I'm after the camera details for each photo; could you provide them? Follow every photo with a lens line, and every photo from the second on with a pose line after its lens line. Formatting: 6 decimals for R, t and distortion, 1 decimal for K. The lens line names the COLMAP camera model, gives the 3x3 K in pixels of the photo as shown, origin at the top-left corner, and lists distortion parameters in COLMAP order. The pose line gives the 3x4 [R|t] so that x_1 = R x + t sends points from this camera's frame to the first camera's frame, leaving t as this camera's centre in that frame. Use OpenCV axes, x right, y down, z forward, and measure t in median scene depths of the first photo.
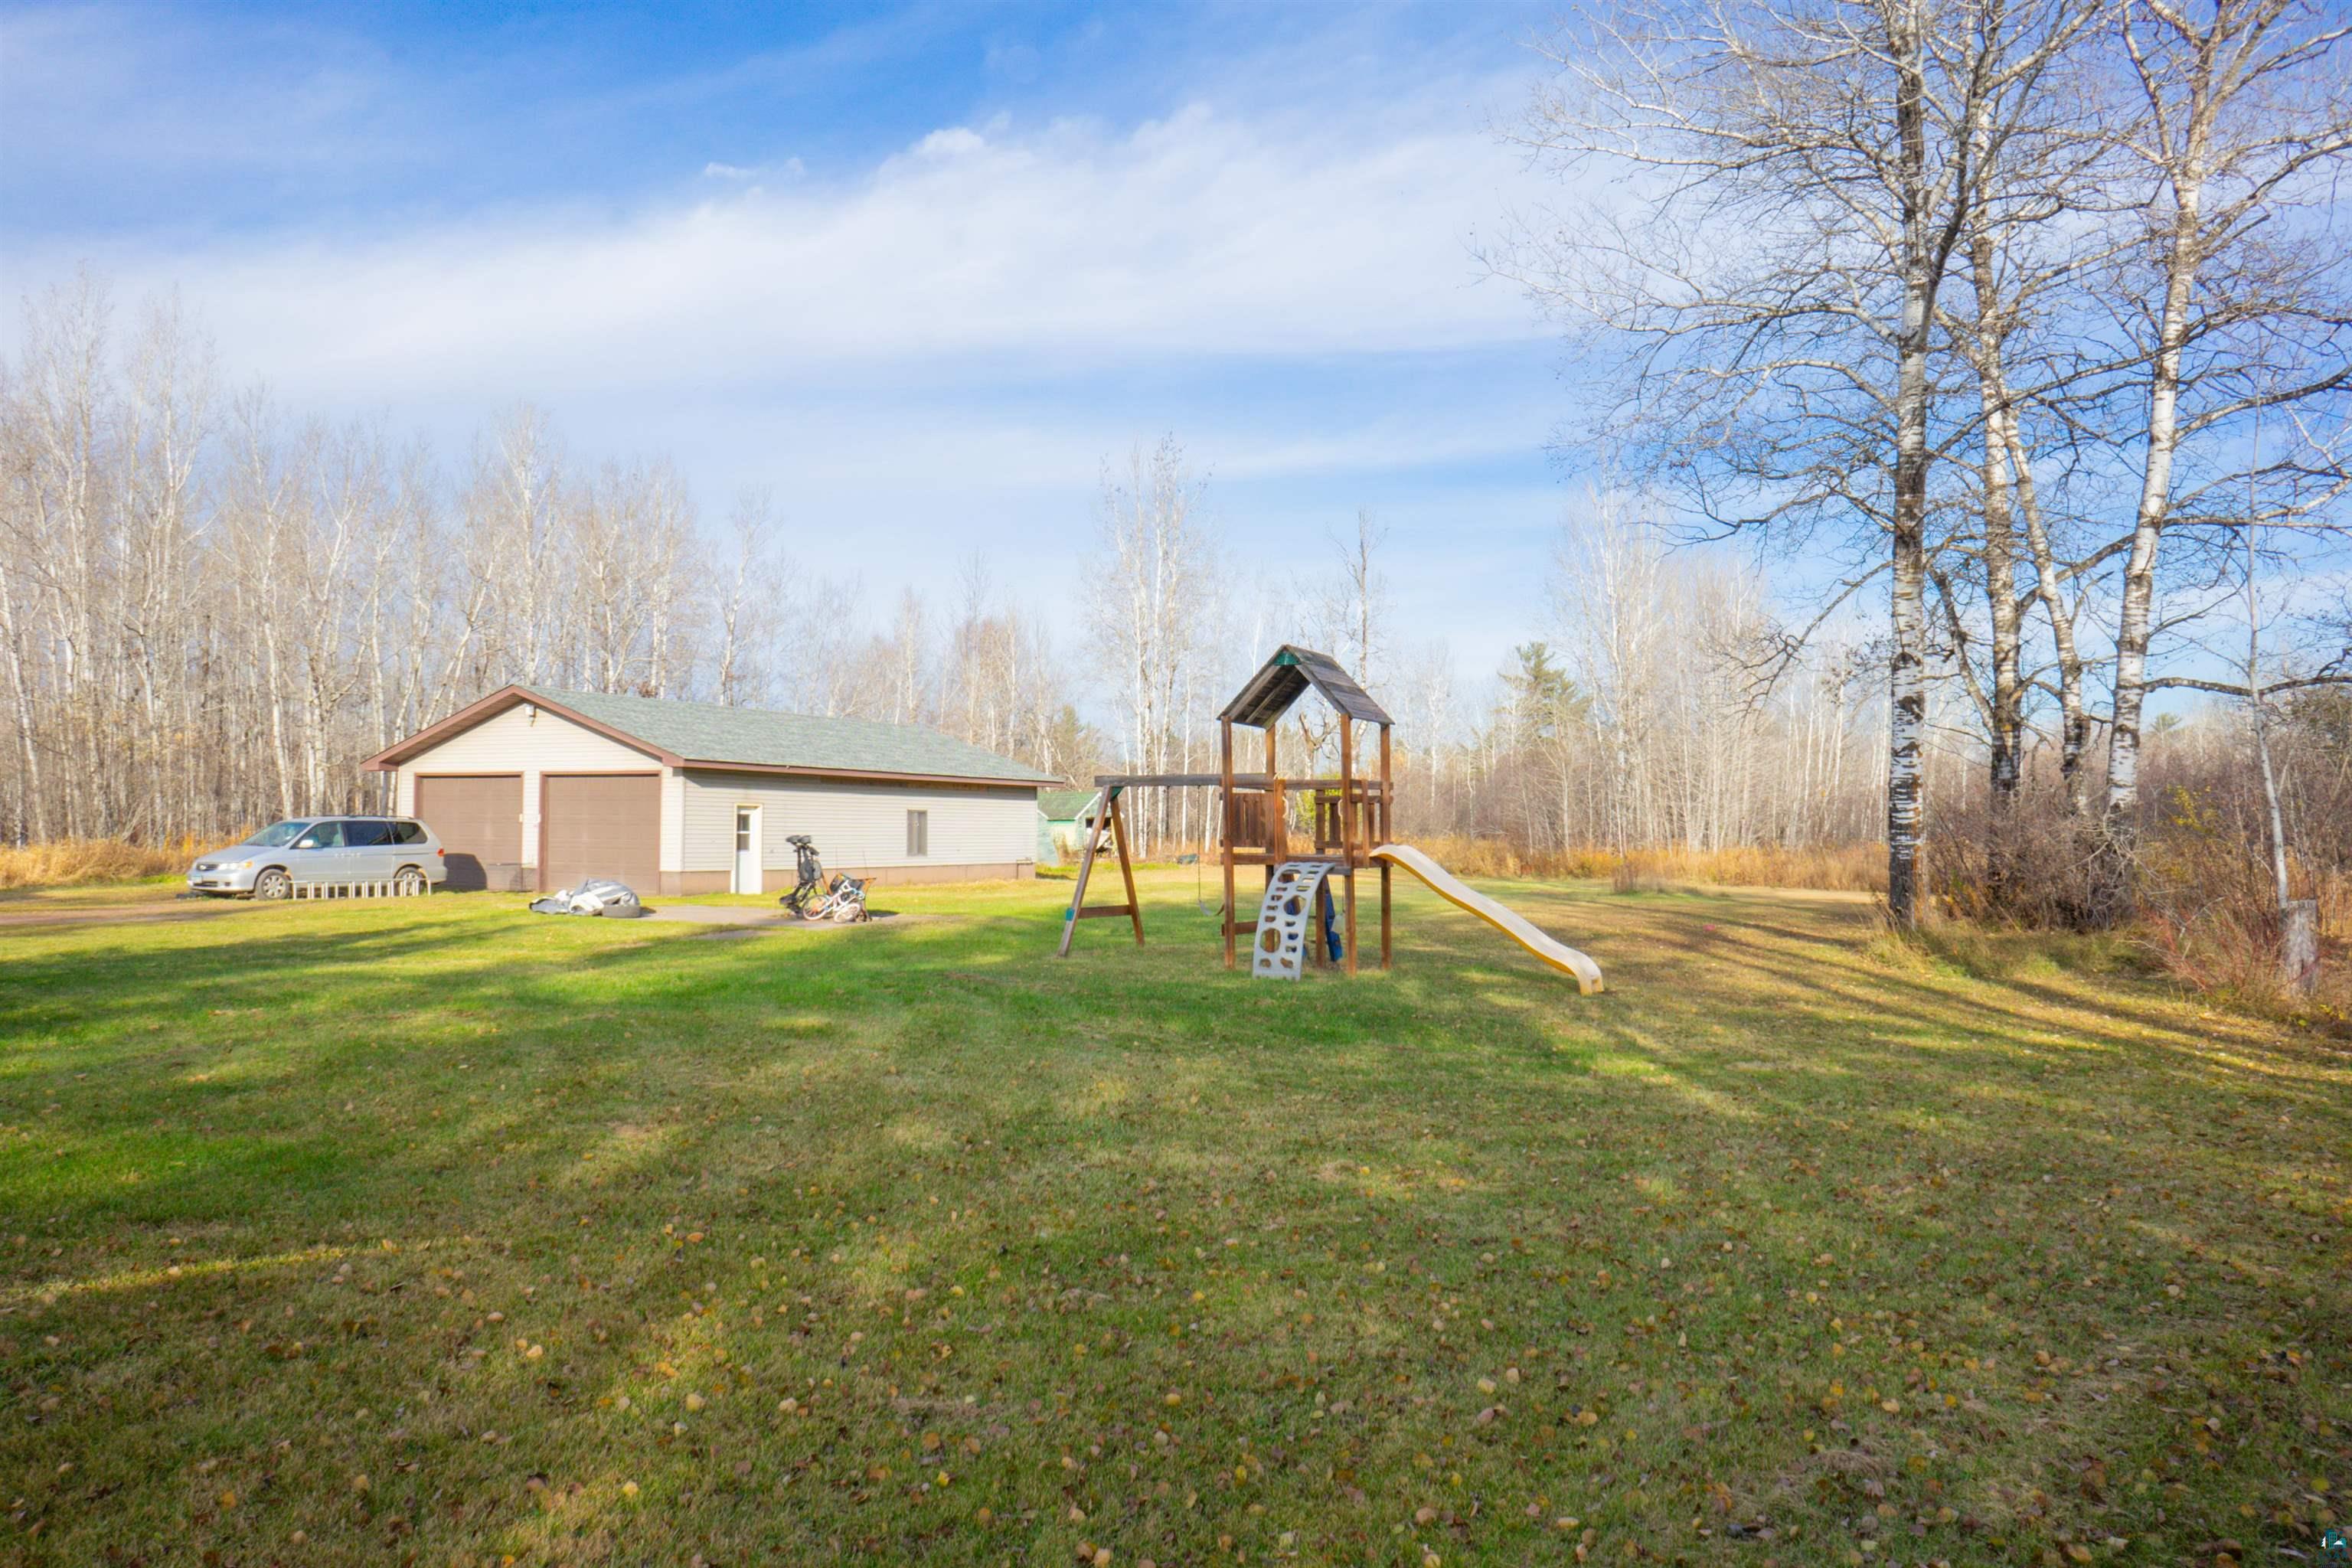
lens RADIAL K [[1572.9, 0, 1176.0], [0, 1572.9, 784.0], [0, 0, 1]] dist [0.000100, 0.000209]
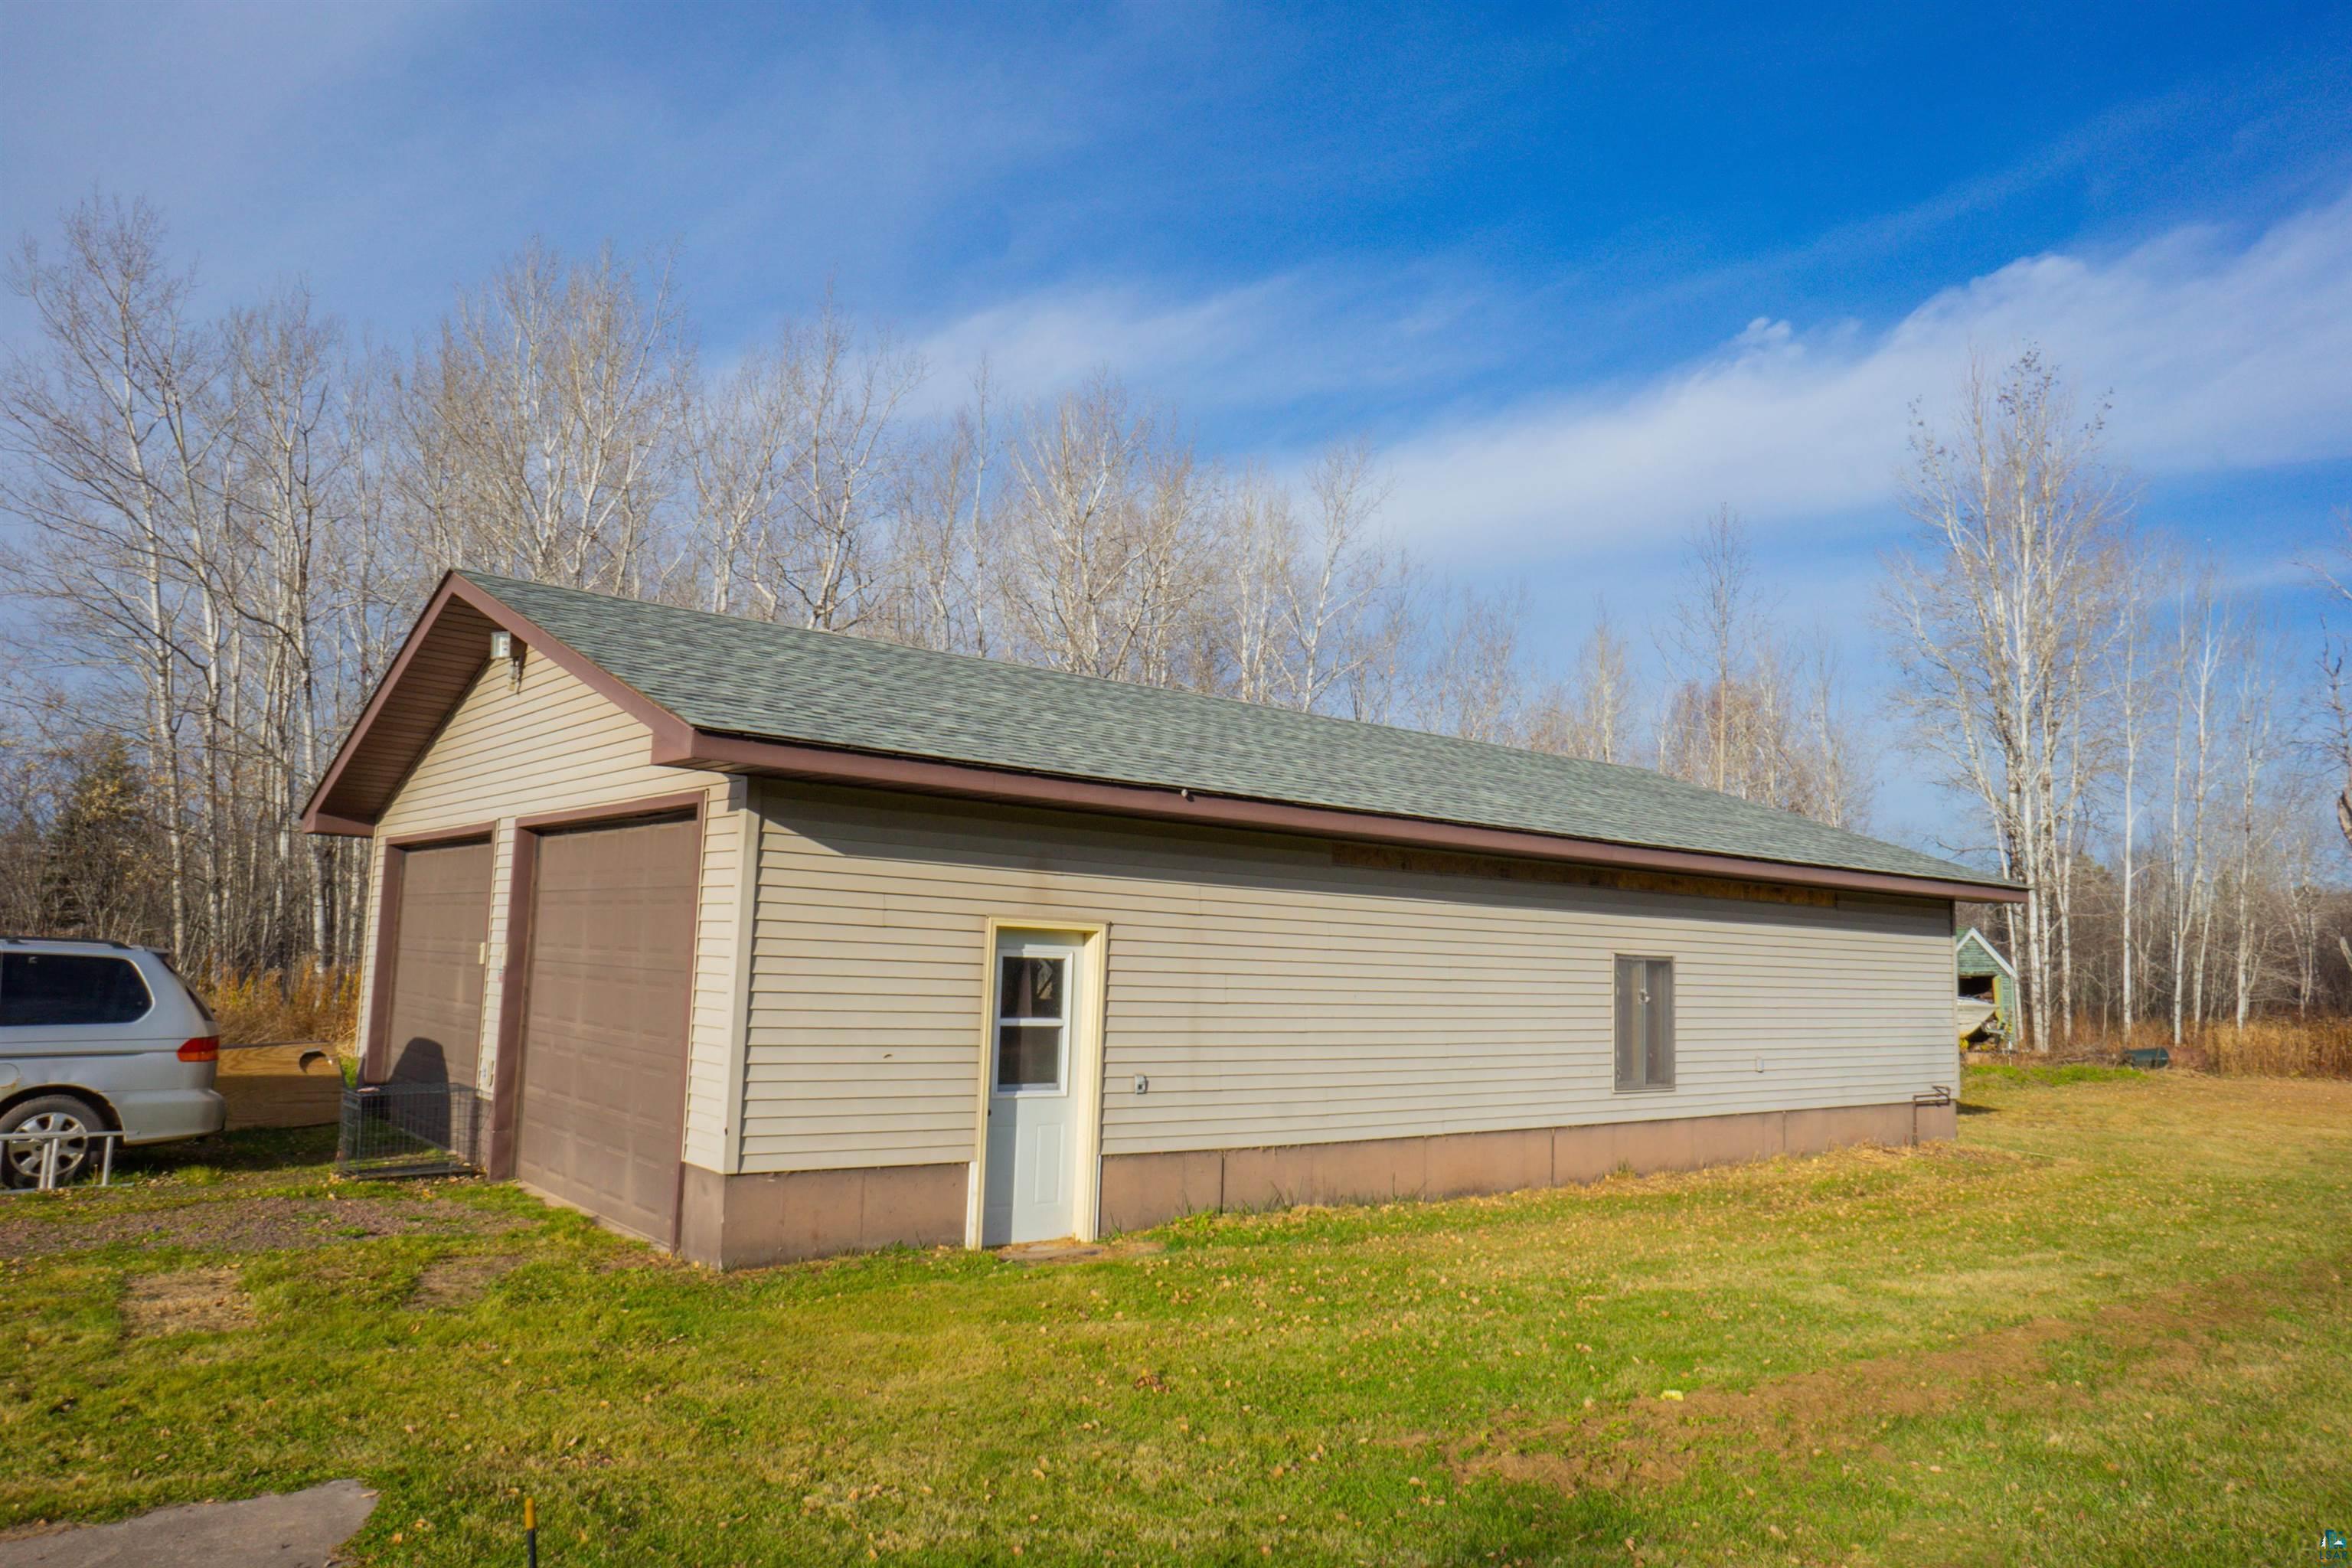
lens RADIAL K [[1572.9, 0, 1176.0], [0, 1572.9, 784.0], [0, 0, 1]] dist [0.000100, 0.000209]
pose [[0.908836, -0.017544, -0.416784, -0.132231], [-0.018493, 0.996439, -0.082268, 0.010890], [0.416743, 0.082476, 0.905275, 0.748144]]
